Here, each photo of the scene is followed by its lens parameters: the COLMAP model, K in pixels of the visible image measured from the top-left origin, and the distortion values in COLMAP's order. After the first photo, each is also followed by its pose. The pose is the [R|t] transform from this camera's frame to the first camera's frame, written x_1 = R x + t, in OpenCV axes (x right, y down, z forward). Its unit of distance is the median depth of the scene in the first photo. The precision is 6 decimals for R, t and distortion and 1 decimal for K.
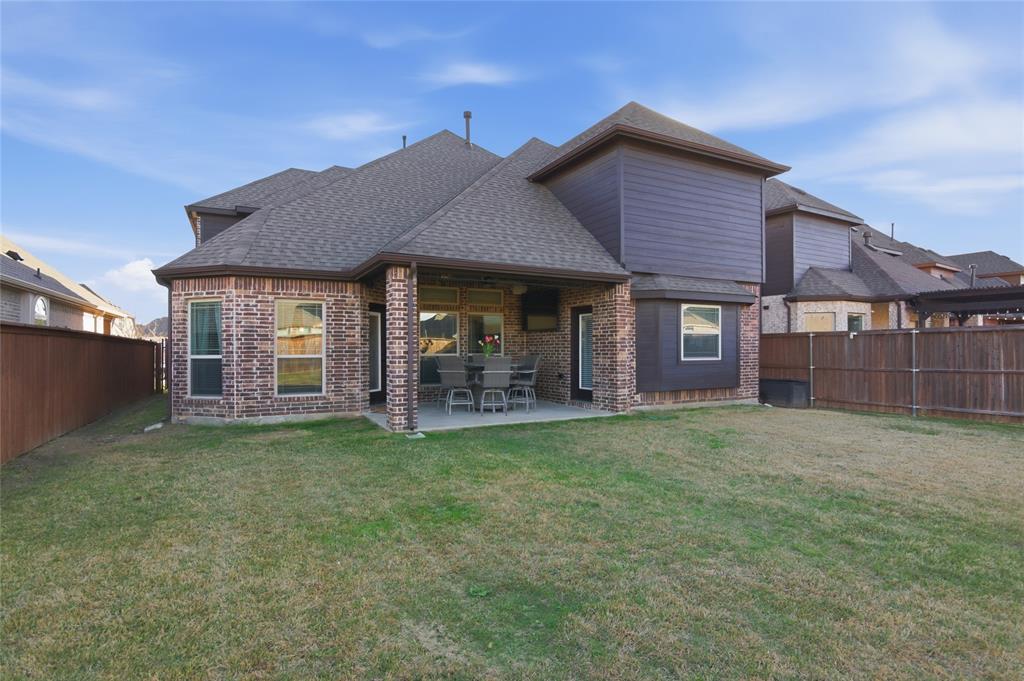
lens RADIAL K [[505.1, 0, 516.0], [0, 505.1, 323.9], [0, 0, 1]] dist [-0.005522, 0.000554]
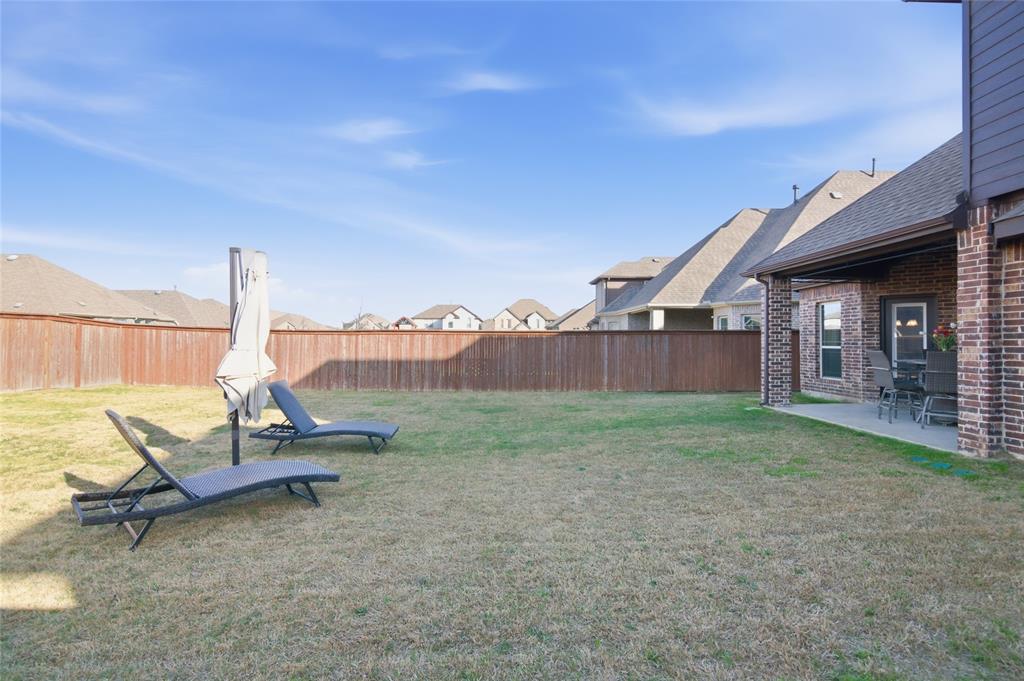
lens RADIAL K [[505.1, 0, 516.0], [0, 505.1, 323.9], [0, 0, 1]] dist [-0.005522, 0.000554]
pose [[-0.444788, -0.030808, -0.895106, 0.964803], [0.039061, 0.997790, -0.053752, 0.040388], [0.894784, -0.058872, -0.442601, 0.807446]]
